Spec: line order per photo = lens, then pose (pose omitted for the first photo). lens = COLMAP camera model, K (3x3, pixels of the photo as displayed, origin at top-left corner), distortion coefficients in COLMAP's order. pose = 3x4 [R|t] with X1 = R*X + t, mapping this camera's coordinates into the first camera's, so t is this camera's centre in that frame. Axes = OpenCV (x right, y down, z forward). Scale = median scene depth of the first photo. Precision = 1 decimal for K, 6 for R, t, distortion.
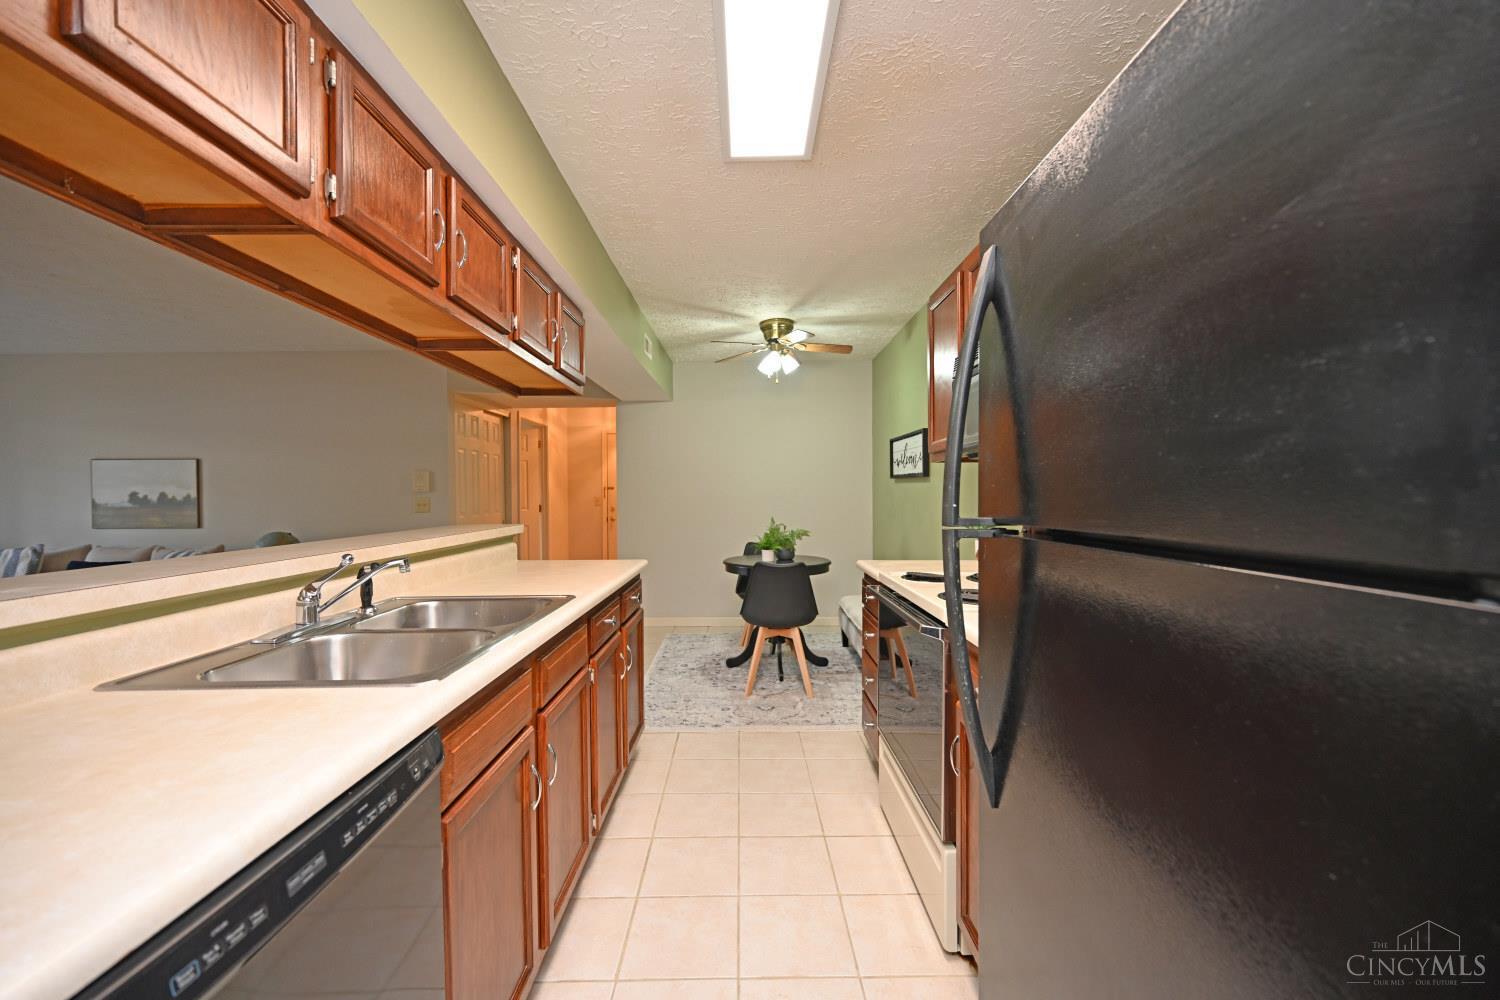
lens RADIAL K [[587.9, 0, 742.8], [0, 587.9, 503.2], [0, 0, 1]] dist [0.000850, 0.000374]
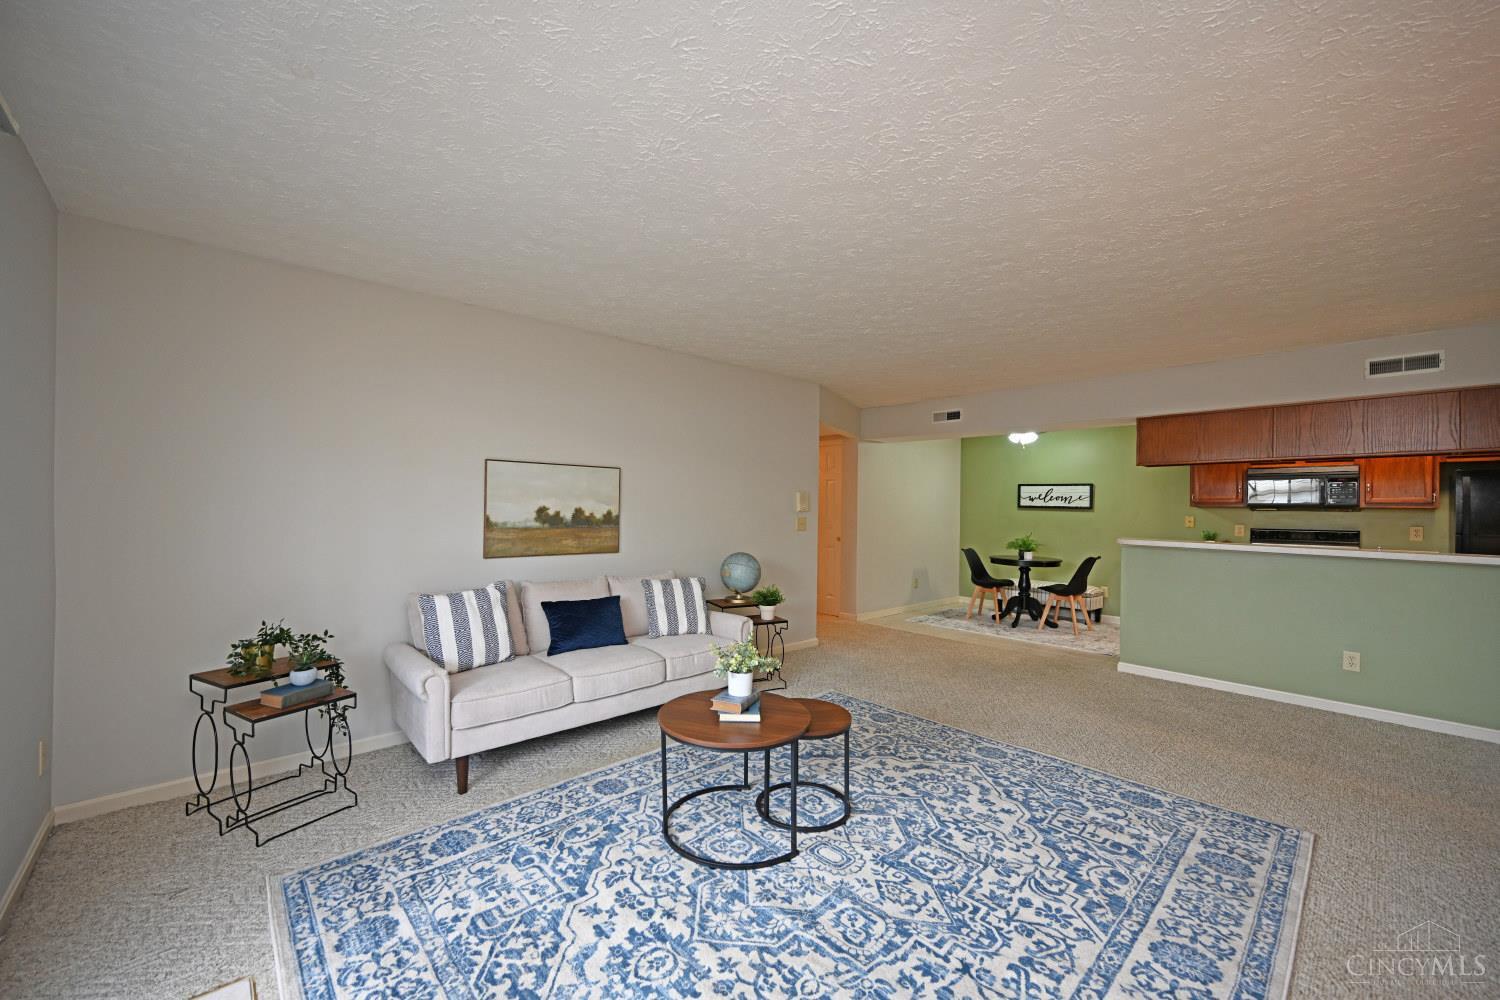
lens RADIAL K [[587.9, 0, 752.2], [0, 587.9, 505.0], [0, 0, 1]] dist [0.000850, 0.000374]
pose [[0.736807, 0.020295, 0.675799, -1.343026], [-0.007893, 0.999739, -0.021418, -0.007671], [-0.676058, 0.010447, 0.736775, 0.272414]]
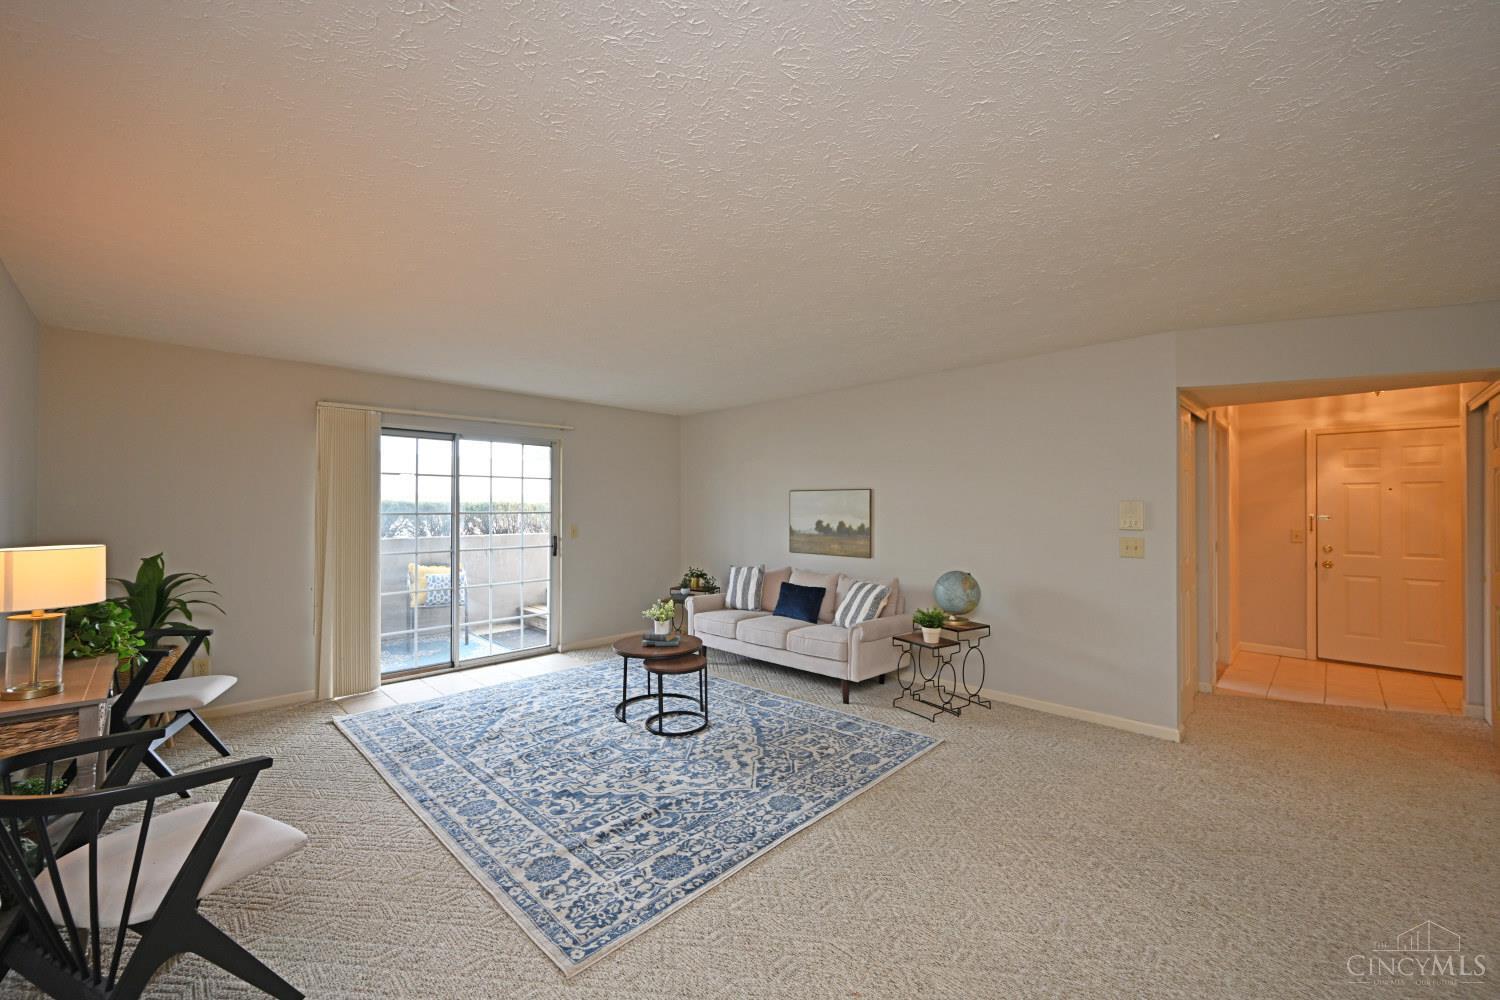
lens RADIAL K [[587.9, 0, 745.8], [0, 587.9, 495.7], [0, 0, 1]] dist [0.000850, 0.000374]
pose [[0.708403, -0.005317, -0.705788, -0.367943], [-0.019531, 0.999441, -0.027133, -0.032645], [0.705538, 0.033006, 0.707903, 0.137905]]
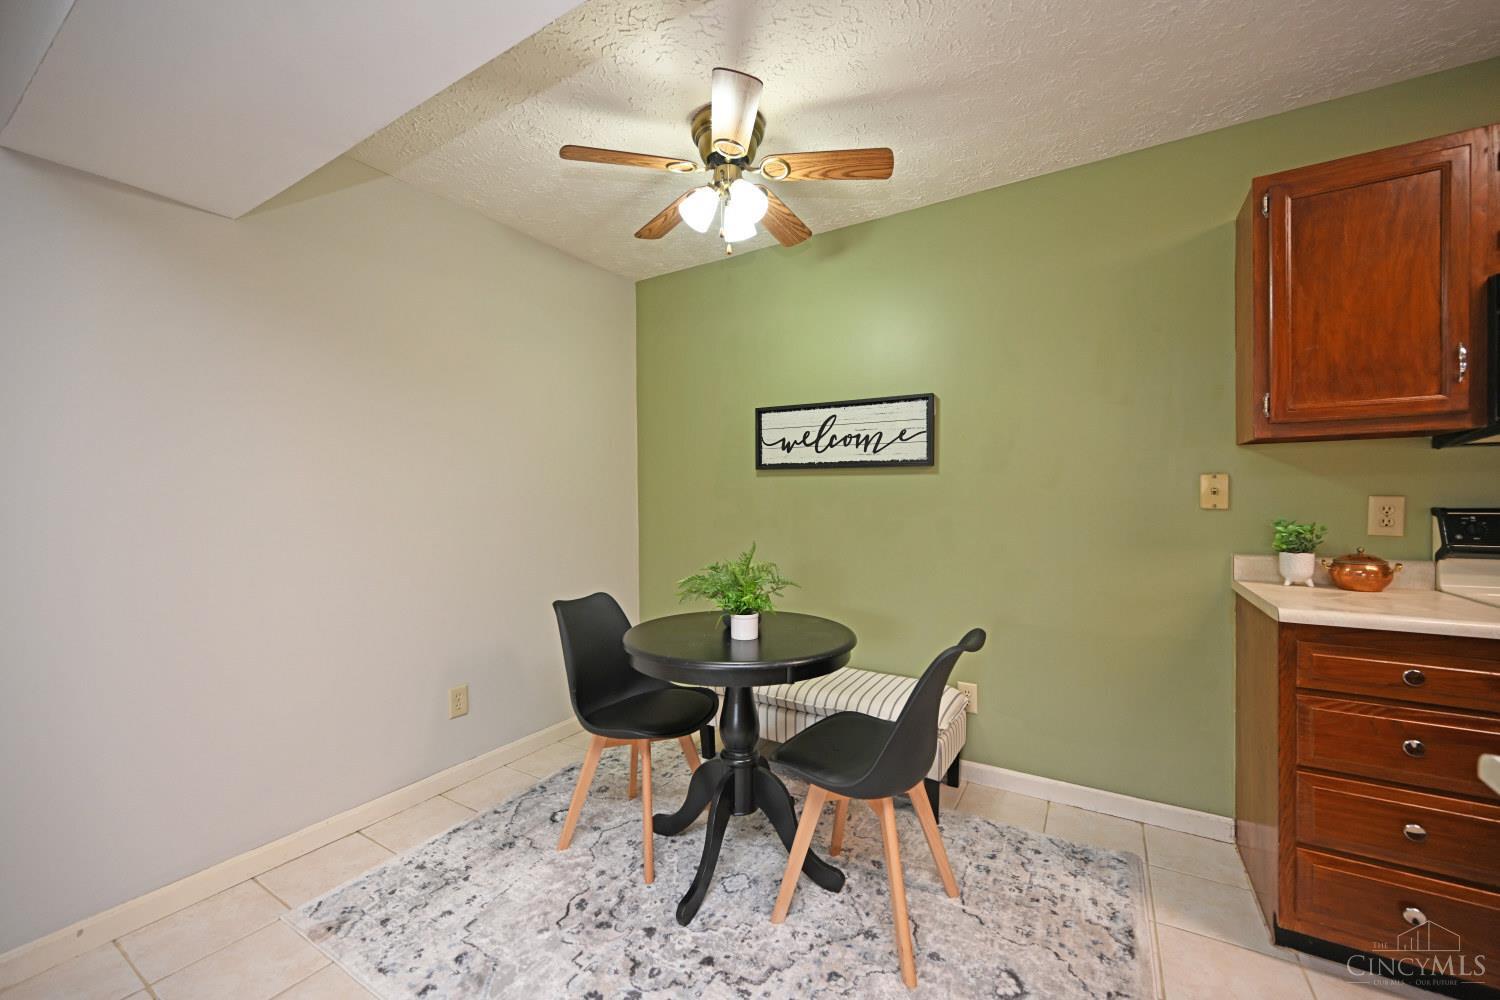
lens RADIAL K [[587.9, 0, 751.2], [0, 587.9, 500.8], [0, 0, 1]] dist [0.000850, 0.000374]
pose [[0.517671, -0.003078, 0.855574, -0.281742], [0.018882, 0.999791, -0.007827, -0.003080], [-0.855371, 0.020207, 0.517621, 0.640781]]
